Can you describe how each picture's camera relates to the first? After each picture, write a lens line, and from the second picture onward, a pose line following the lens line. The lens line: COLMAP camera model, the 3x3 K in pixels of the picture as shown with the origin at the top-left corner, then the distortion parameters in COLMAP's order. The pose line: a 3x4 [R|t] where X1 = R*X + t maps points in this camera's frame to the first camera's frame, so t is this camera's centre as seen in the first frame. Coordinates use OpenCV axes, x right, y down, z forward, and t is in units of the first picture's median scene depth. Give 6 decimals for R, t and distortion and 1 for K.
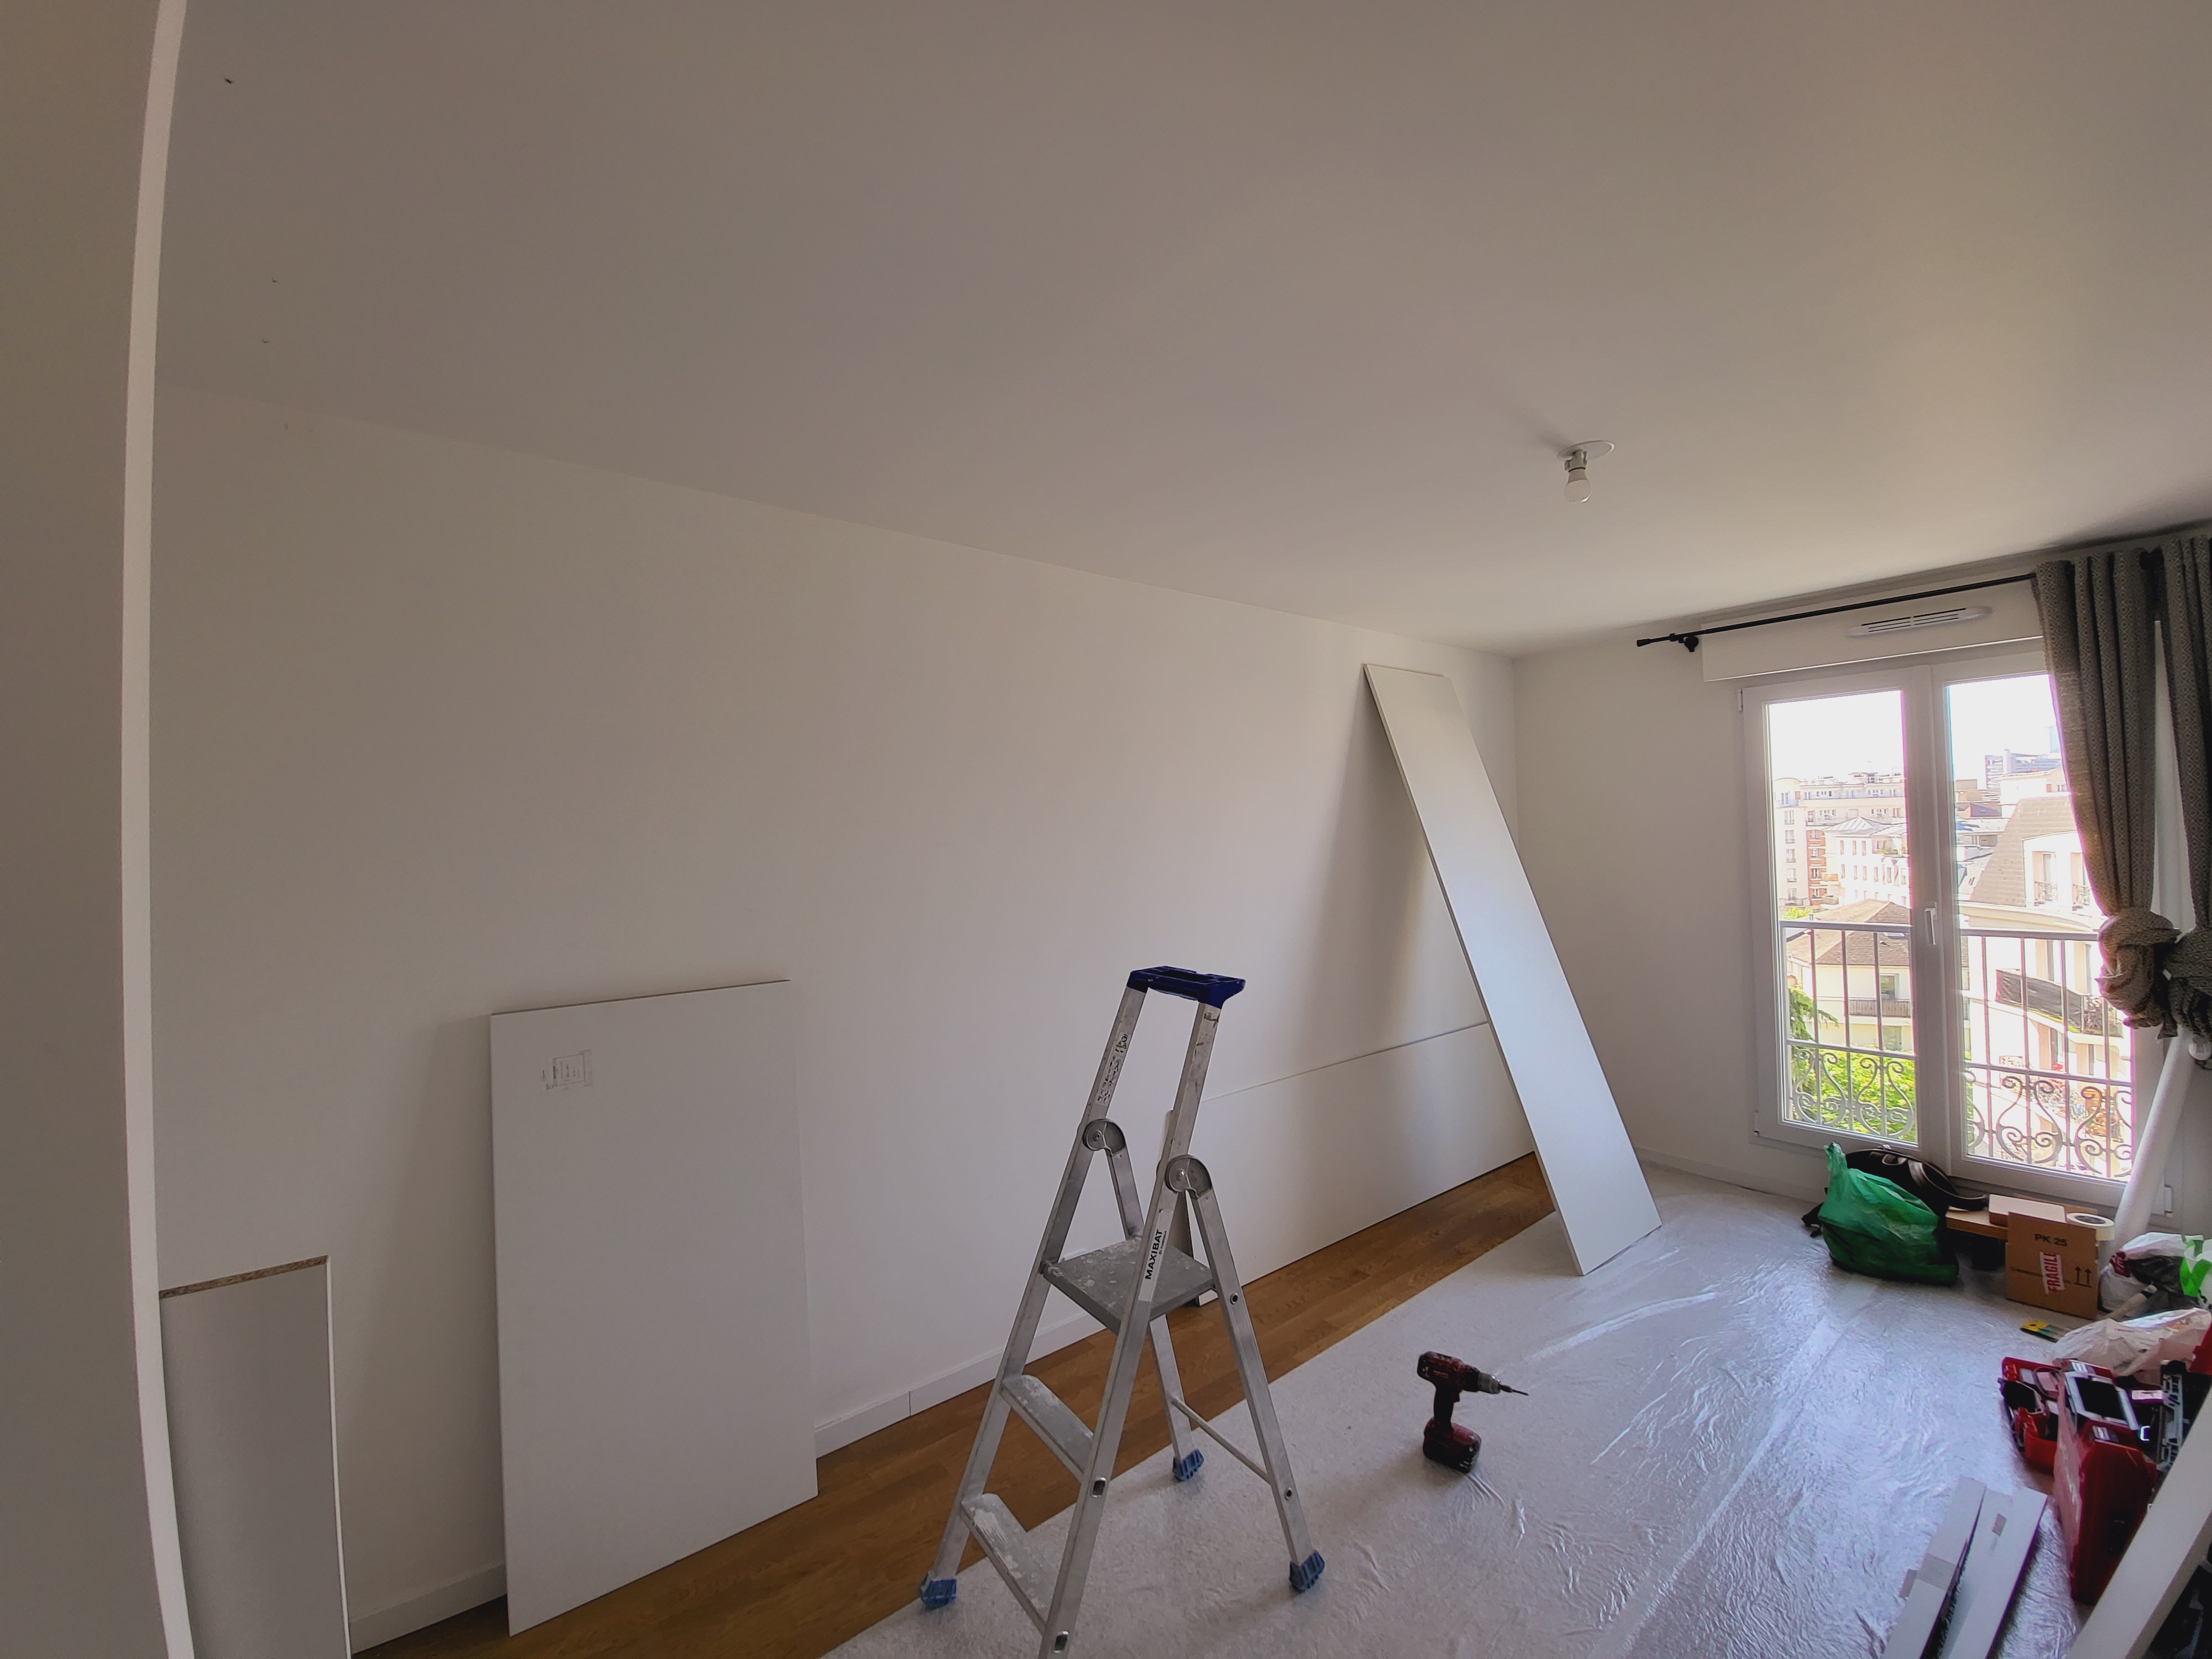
lens RADIAL K [[883.7, 0, 1089.0], [0, 883.7, 822.5], [0, 0, 1]] dist [-0.005980, -0.009356]
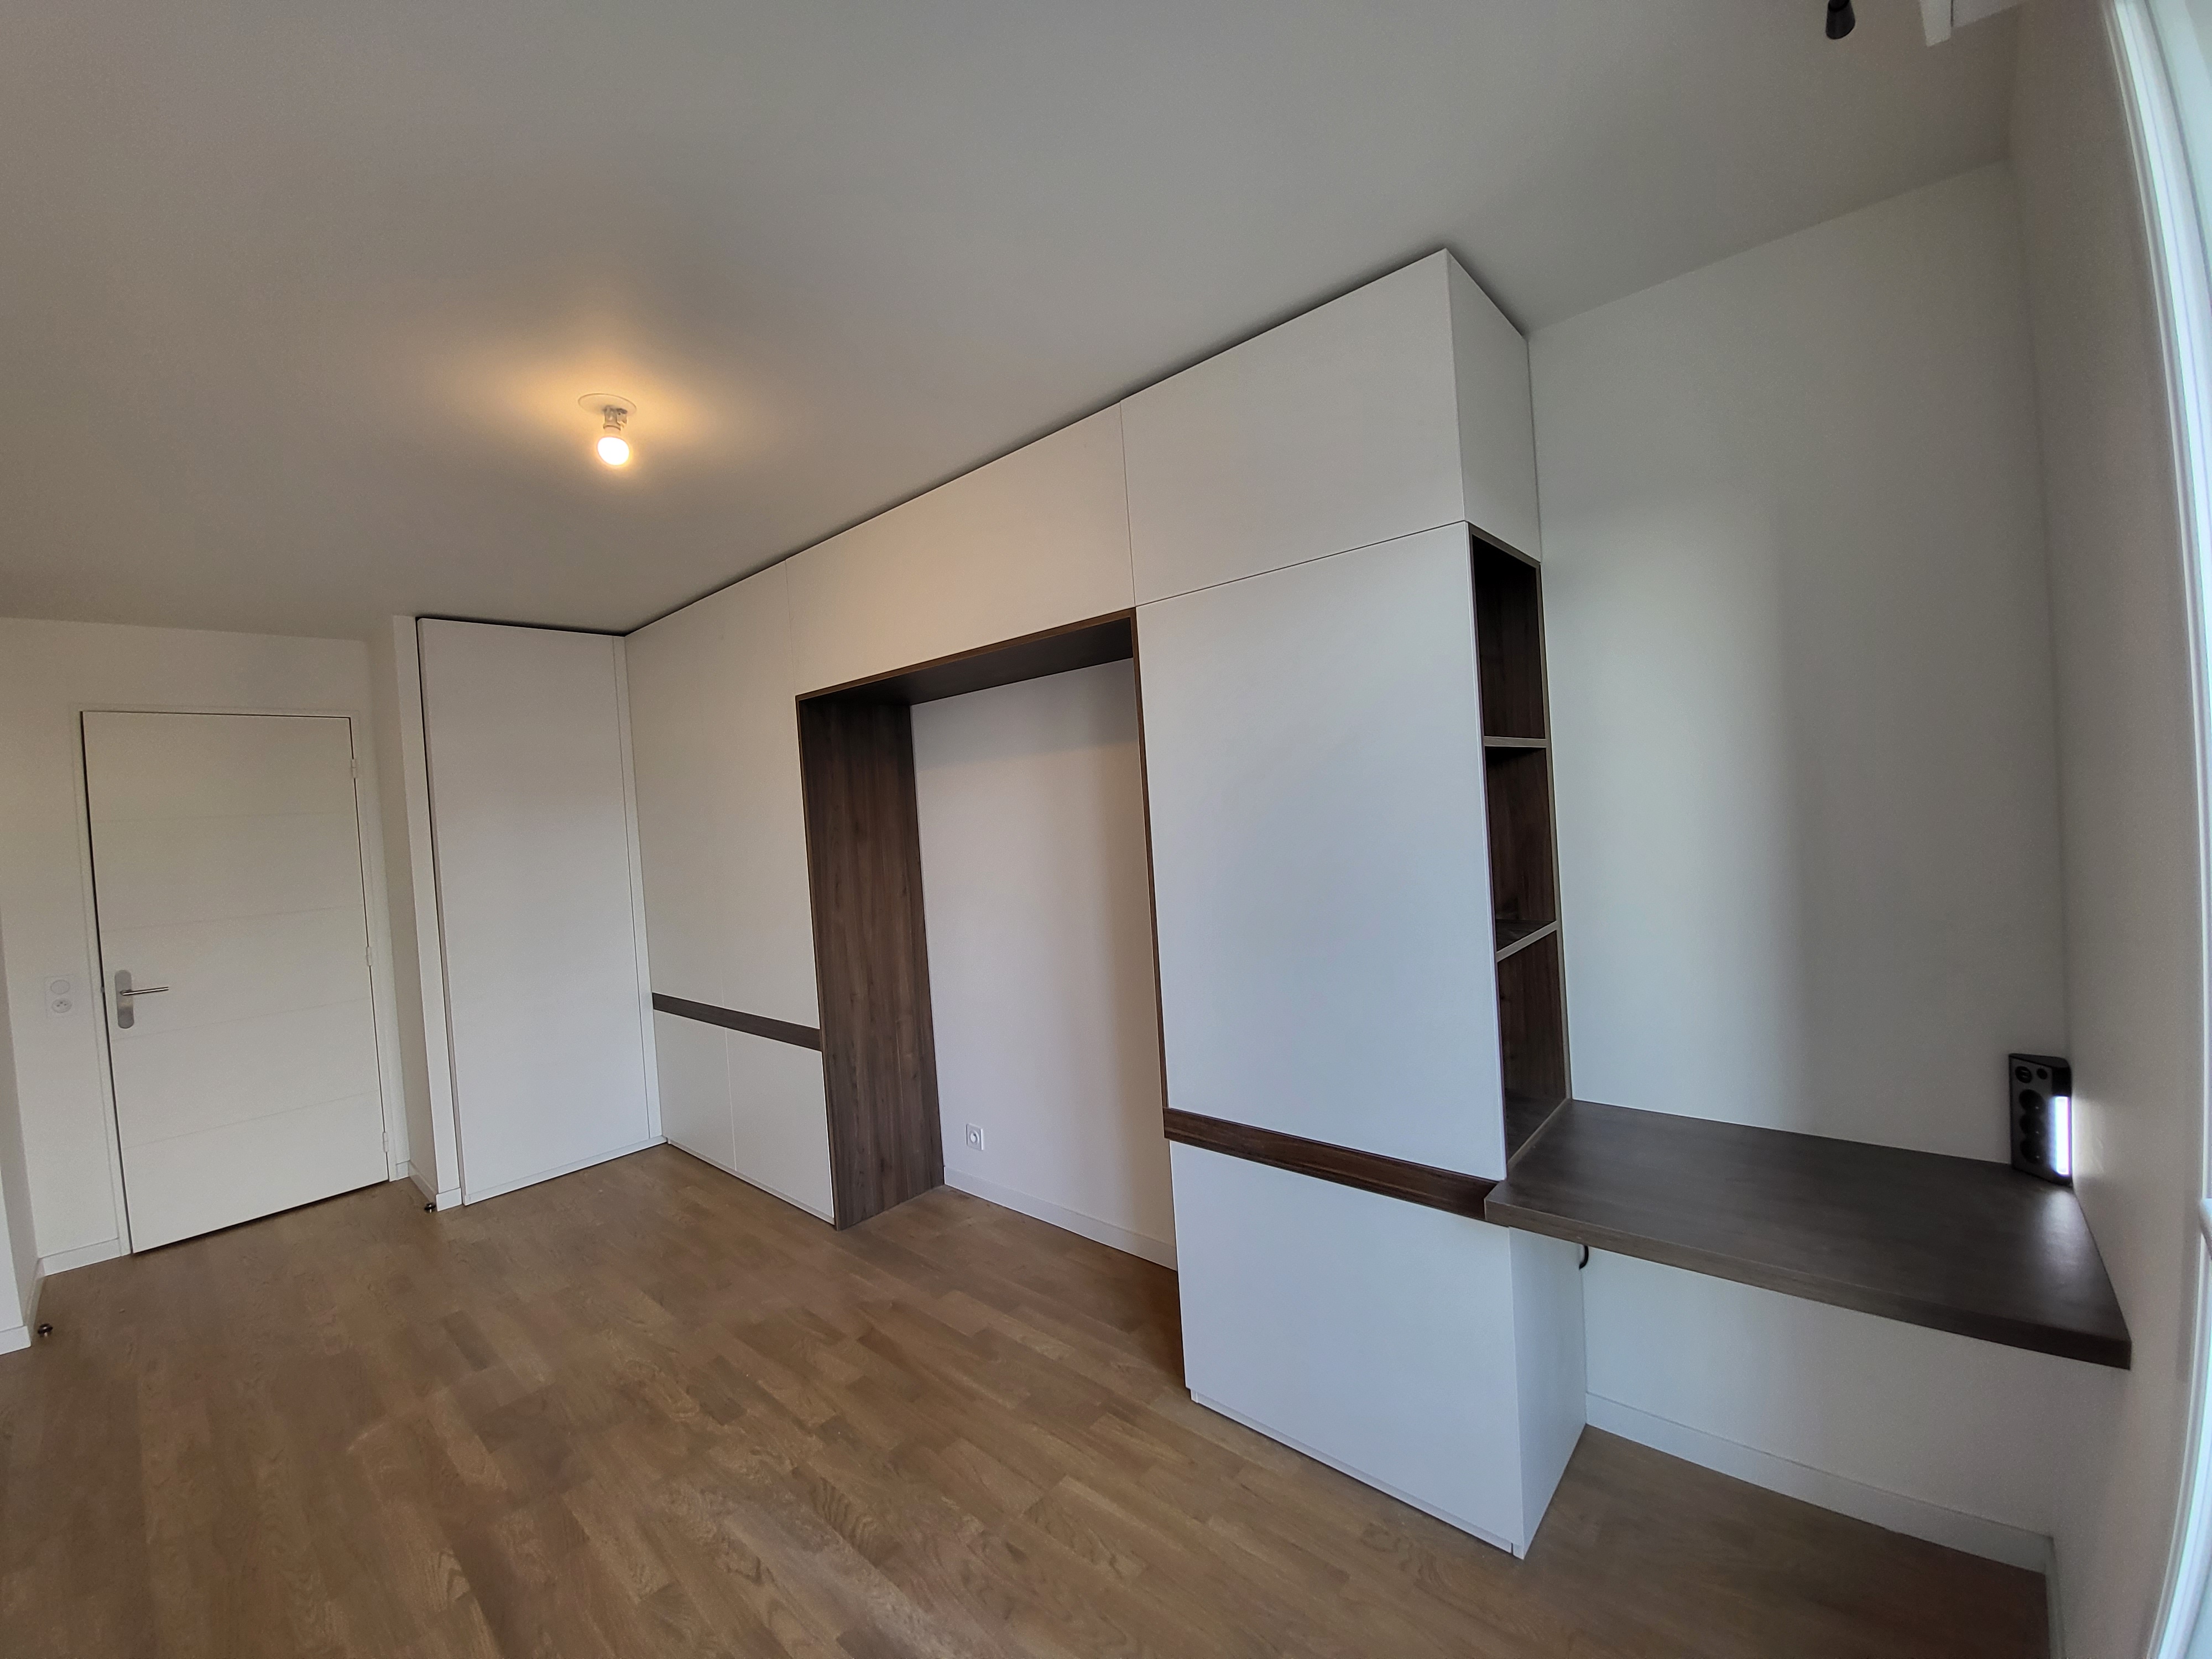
lens RADIAL K [[883.7, 0, 1090.5], [0, 883.7, 830.2], [0, 0, 1]] dist [-0.005980, -0.009356]
pose [[0.182230, 0.036749, -0.982569, 1.044315], [0.075906, 0.995793, 0.051321, 0.022271], [0.980322, -0.083935, 0.178674, 0.842288]]
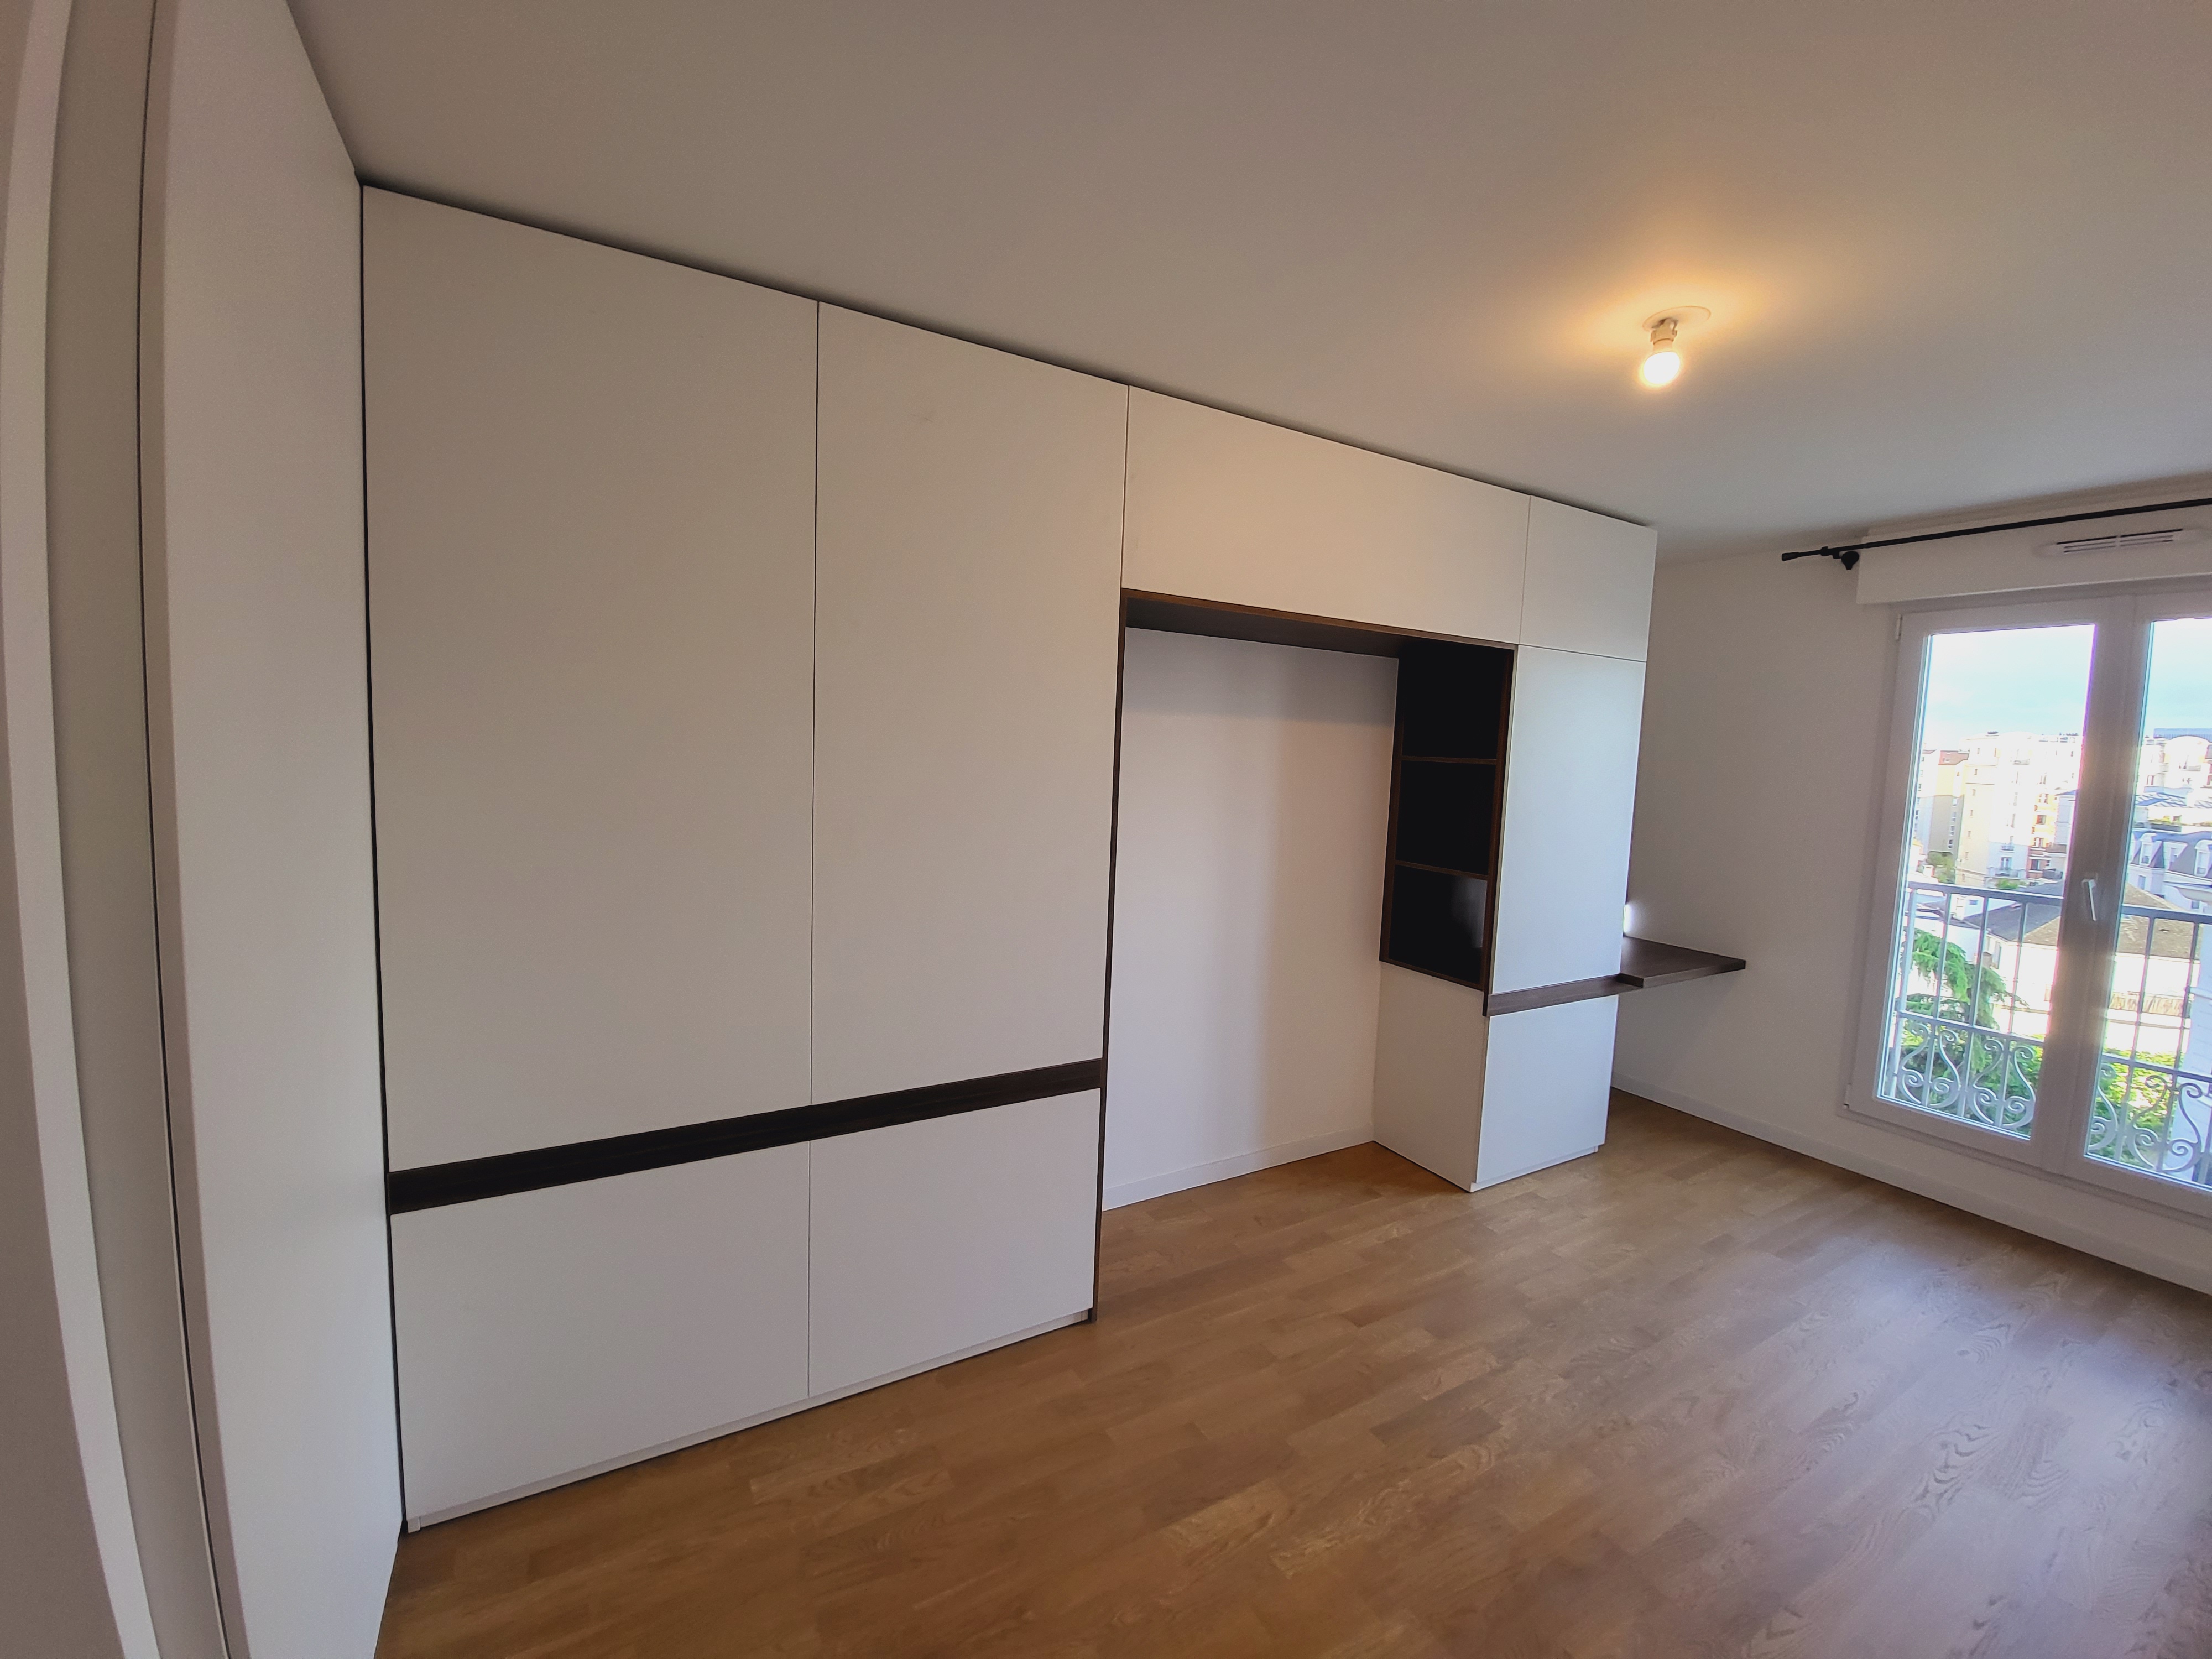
lens RADIAL K [[883.7, 0, 1086.4], [0, 883.7, 825.7], [0, 0, 1]] dist [-0.005980, -0.009356]
pose [[0.987441, 0.072126, -0.140564, 0.095184], [-0.056841, 0.992318, 0.109878, 0.007404], [0.147409, -0.100509, 0.983956, 0.011246]]
